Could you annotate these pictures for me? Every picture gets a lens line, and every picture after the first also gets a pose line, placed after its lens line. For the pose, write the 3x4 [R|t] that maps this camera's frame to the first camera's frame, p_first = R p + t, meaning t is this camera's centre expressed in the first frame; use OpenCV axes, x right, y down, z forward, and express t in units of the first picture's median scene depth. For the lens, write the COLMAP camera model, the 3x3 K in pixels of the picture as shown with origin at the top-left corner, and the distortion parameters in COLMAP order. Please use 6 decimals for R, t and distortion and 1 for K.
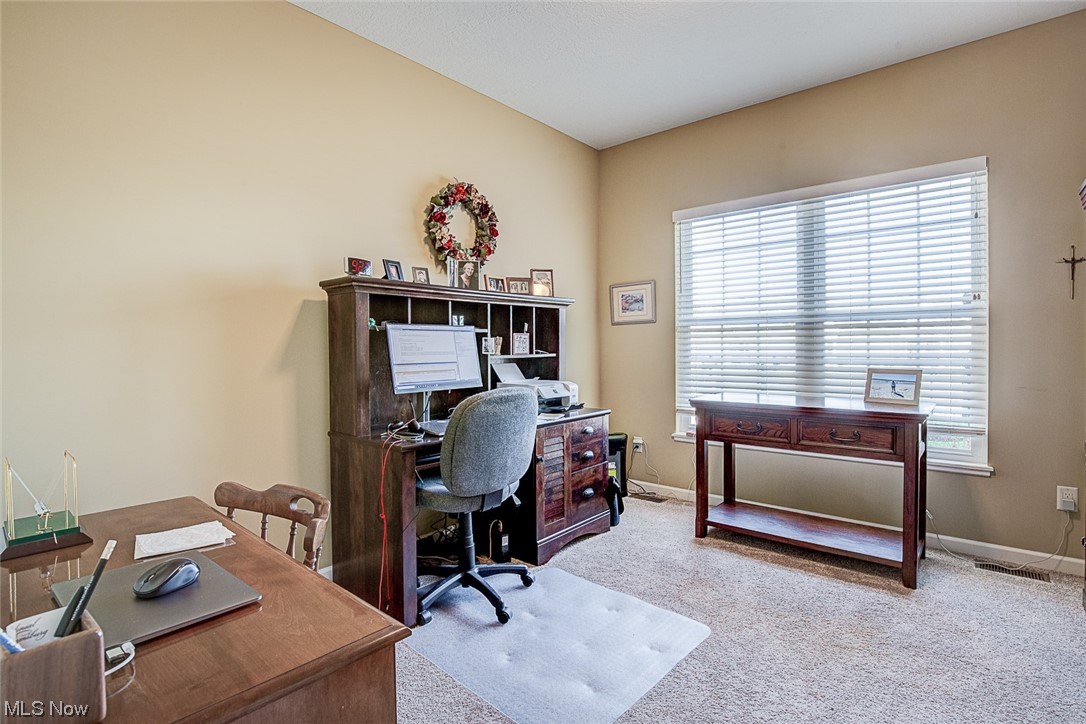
lens RADIAL K [[510.7, 0, 544.1], [0, 510.7, 355.7], [0, 0, 1]] dist [-0.036602, 0.007806]
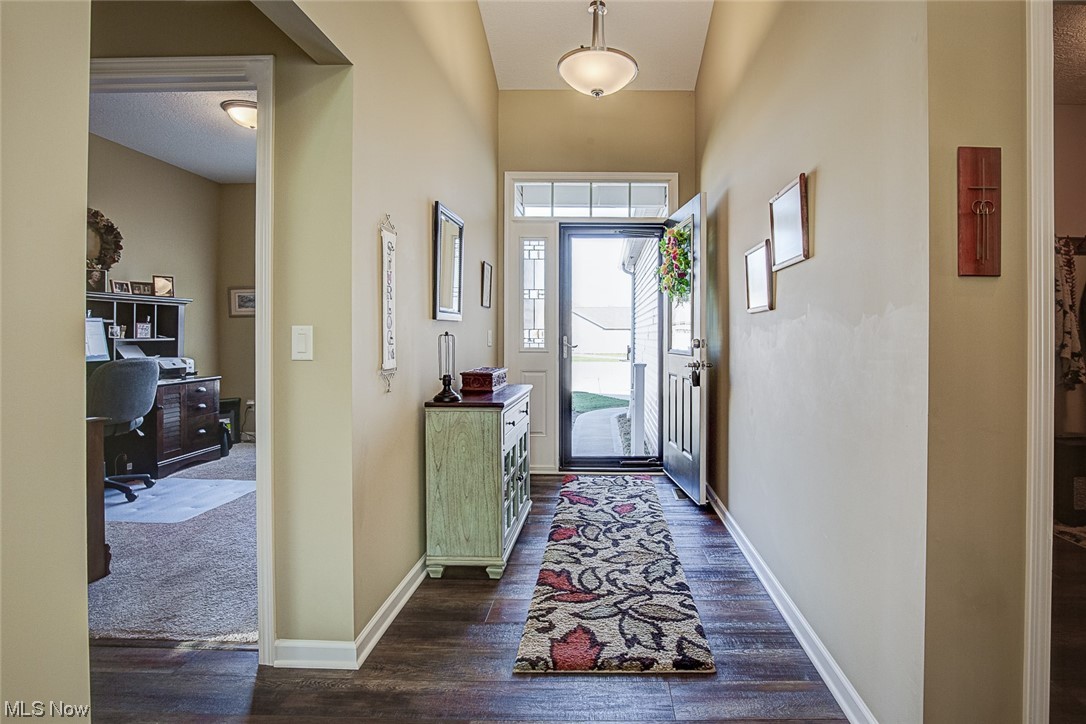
lens RADIAL K [[510.7, 0, 590.2], [0, 510.7, 339.2], [0, 0, 1]] dist [-0.036602, 0.007806]
pose [[0.762410, 0.010035, 0.647016, 0.004662], [-0.005026, 0.999941, -0.009587, 0.006606], [-0.647075, 0.004057, 0.762416, -0.824829]]
